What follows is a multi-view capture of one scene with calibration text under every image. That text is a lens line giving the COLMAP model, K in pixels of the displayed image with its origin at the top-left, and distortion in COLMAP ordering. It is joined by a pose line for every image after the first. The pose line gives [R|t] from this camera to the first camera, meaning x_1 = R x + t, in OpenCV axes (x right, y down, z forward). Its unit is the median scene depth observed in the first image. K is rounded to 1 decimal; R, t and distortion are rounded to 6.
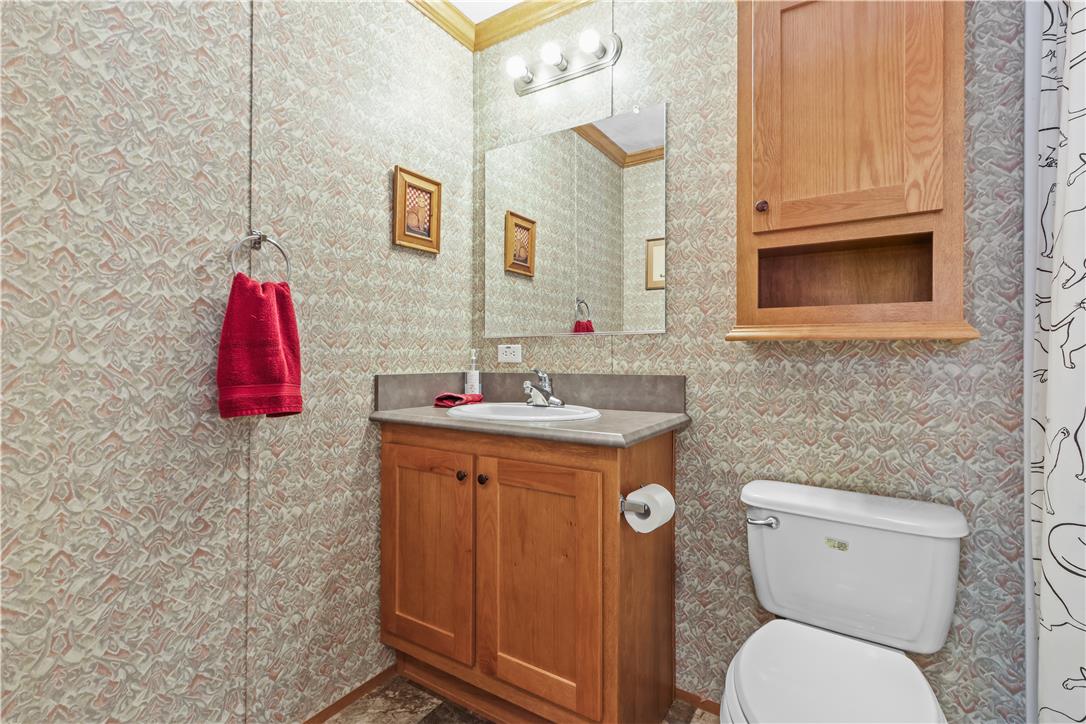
lens RADIAL K [[504.2, 0, 539.7], [0, 504.2, 354.0], [0, 0, 1]] dist [0.000189, 0.000014]
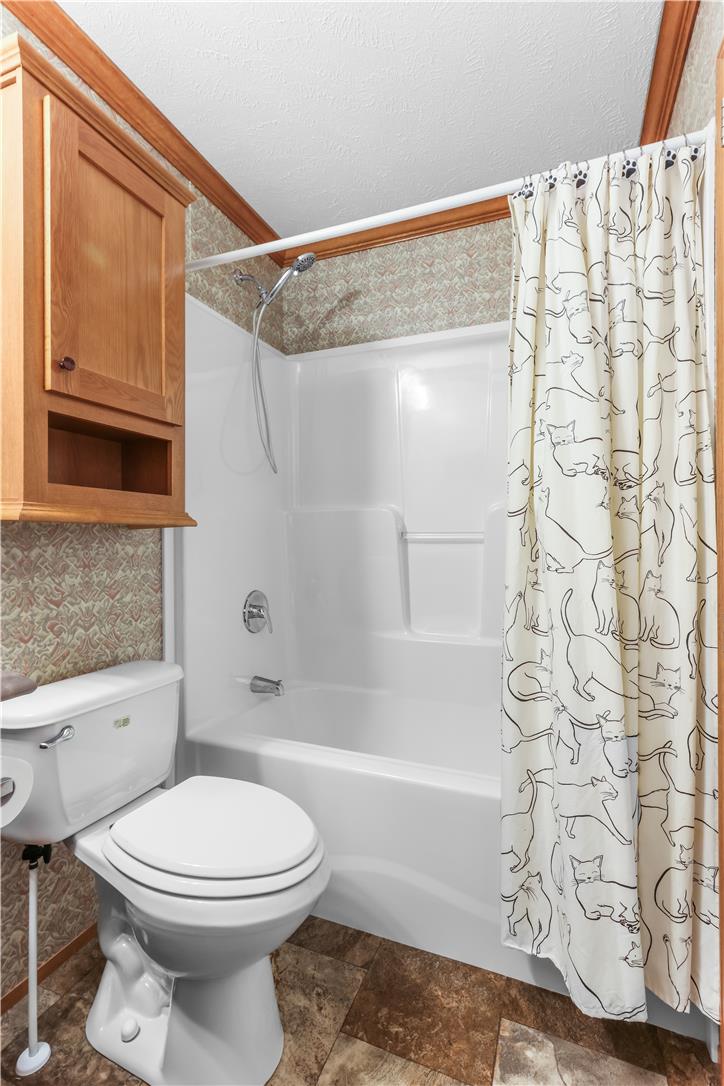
lens RADIAL K [[504.2, 0, 363.6], [0, 504.2, 536.8], [0, 0, 1]] dist [0.000189, 0.000014]
pose [[-0.197950, -0.005027, 0.980199, -0.456587], [-0.002046, 0.999987, 0.004716, -0.007257], [-0.980210, -0.001072, -0.197958, 0.636796]]
